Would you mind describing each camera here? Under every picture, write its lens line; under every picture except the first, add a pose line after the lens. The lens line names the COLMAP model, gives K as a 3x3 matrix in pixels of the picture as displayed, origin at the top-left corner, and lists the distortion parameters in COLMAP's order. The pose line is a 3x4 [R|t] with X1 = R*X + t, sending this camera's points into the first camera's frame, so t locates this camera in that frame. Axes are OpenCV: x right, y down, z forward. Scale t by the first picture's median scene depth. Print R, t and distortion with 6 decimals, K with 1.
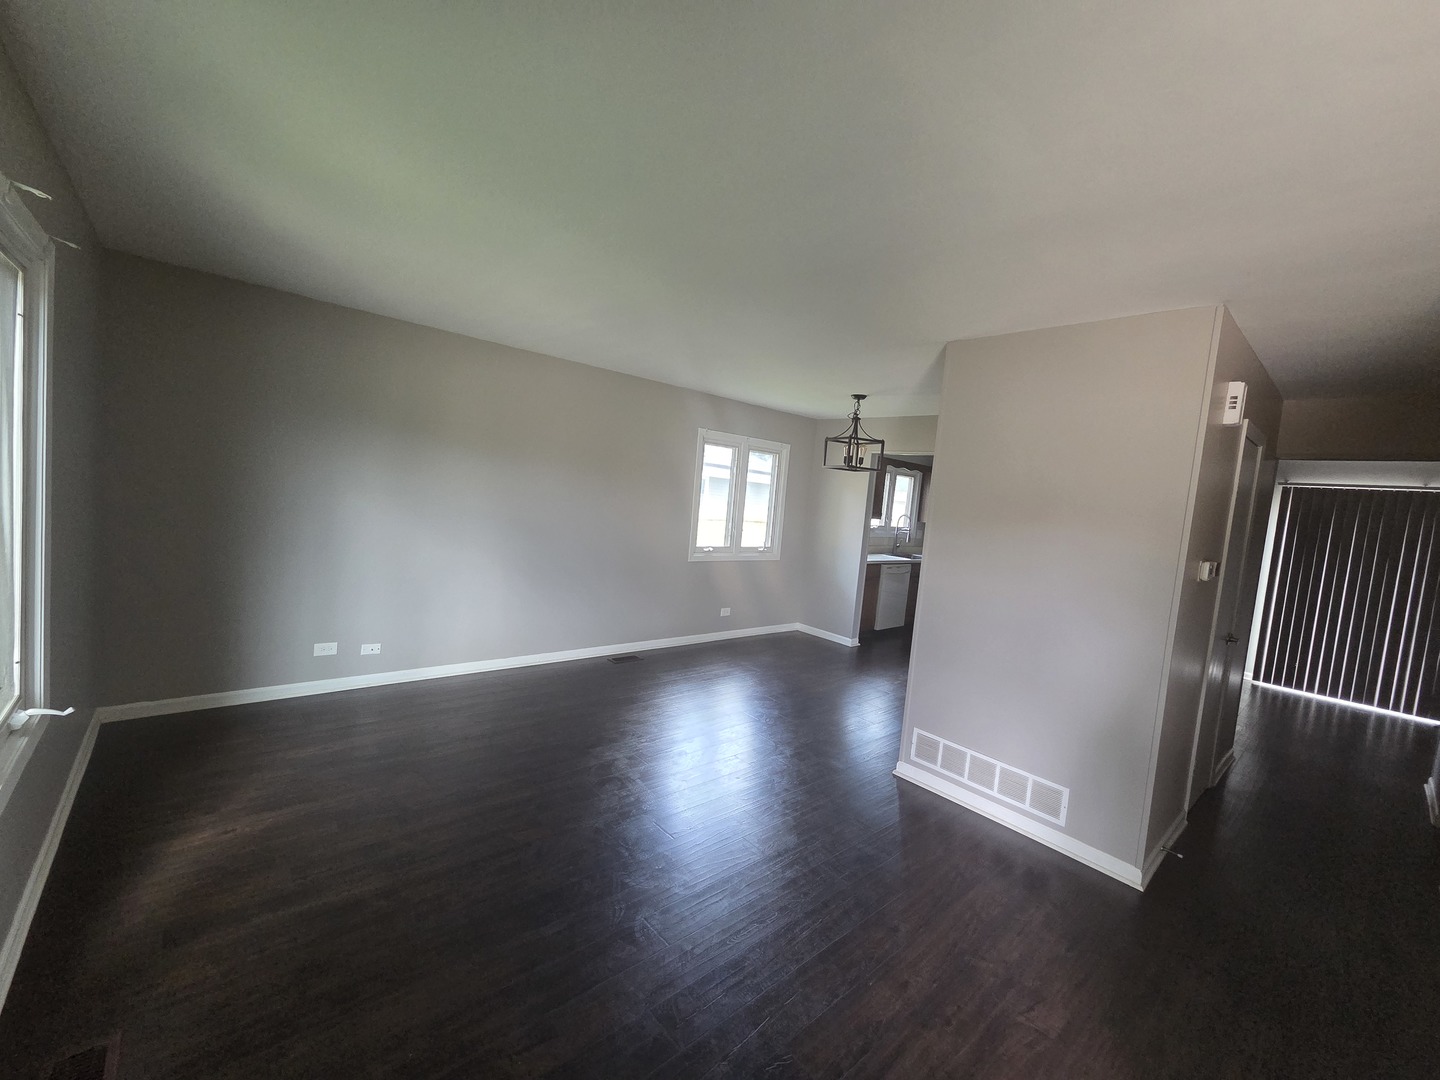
lens RADIAL K [[589.6, 0, 711.8], [0, 589.6, 540.3], [0, 0, 1]] dist [0.003007, 0.000173]
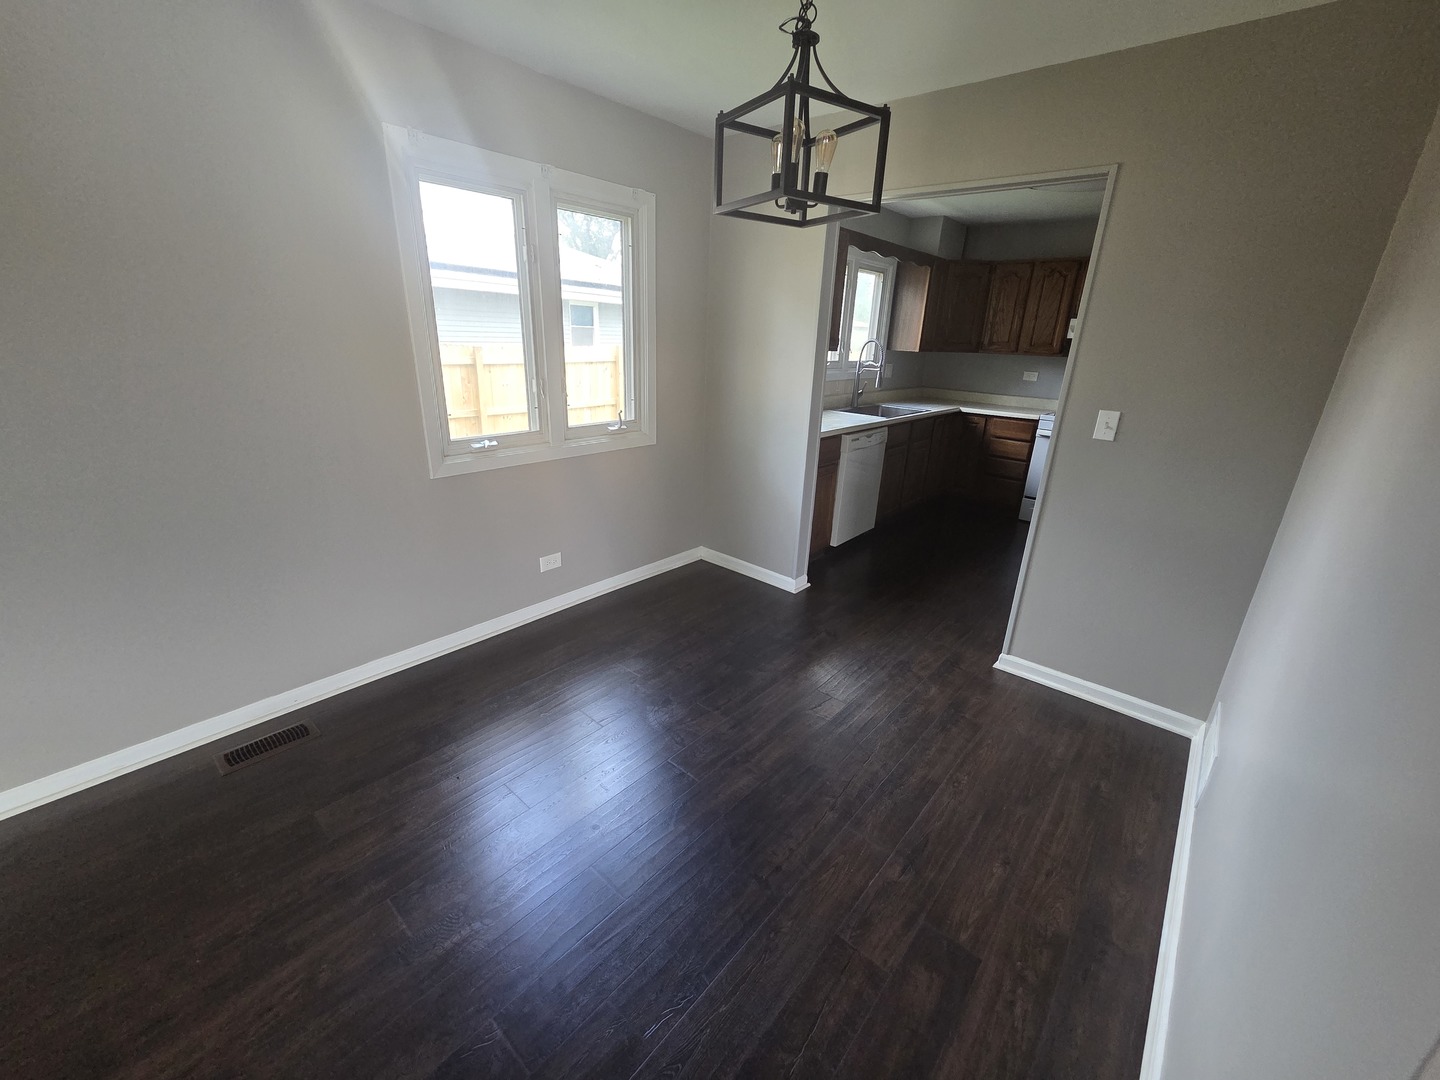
lens RADIAL K [[589.6, 0, 722.8], [0, 589.6, 533.0], [0, 0, 1]] dist [0.003007, 0.000173]
pose [[0.987516, -0.096581, 0.124440, 0.103740], [0.061455, 0.963600, 0.260188, -0.023244], [-0.145039, -0.249292, 0.957506, 0.487263]]
